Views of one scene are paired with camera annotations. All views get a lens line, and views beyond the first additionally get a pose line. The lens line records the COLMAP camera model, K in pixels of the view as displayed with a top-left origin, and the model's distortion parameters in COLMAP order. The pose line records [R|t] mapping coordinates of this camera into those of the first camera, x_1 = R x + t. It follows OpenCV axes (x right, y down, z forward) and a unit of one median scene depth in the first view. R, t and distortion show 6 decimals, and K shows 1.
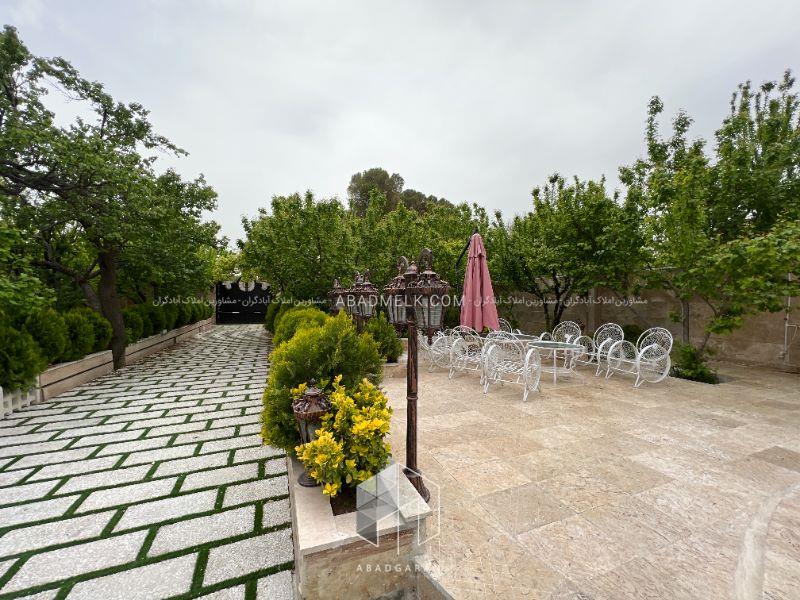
lens RADIAL K [[318.6, 0, 404.3], [0, 318.6, 302.2], [0, 0, 1]] dist [-0.006920, -0.000308]
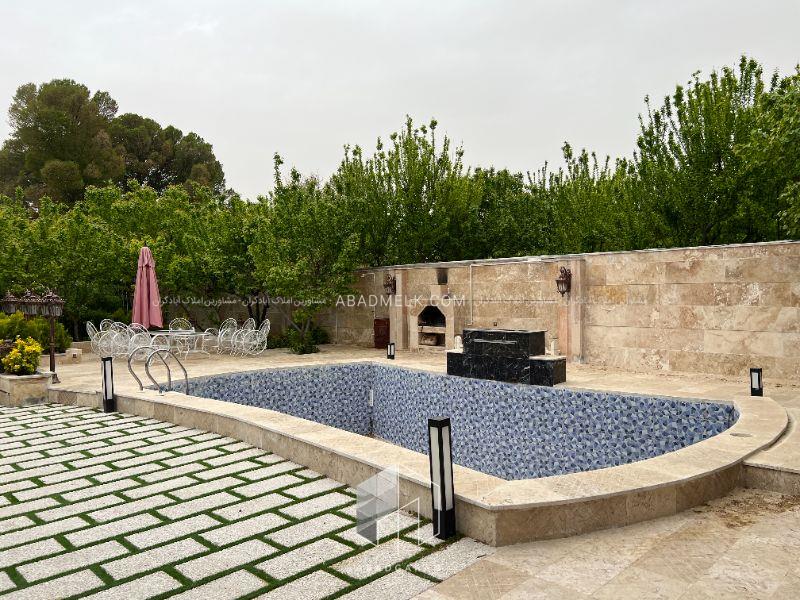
lens RADIAL K [[598.5, 0, 400.6], [0, 598.5, 301.8], [0, 0, 1]] dist [0.048693, -0.062081]
pose [[0.922394, -0.018902, 0.385786, 0.154422], [0.017559, 0.999821, 0.007004, -0.005487], [-0.385850, 0.000314, 0.922562, -0.945110]]
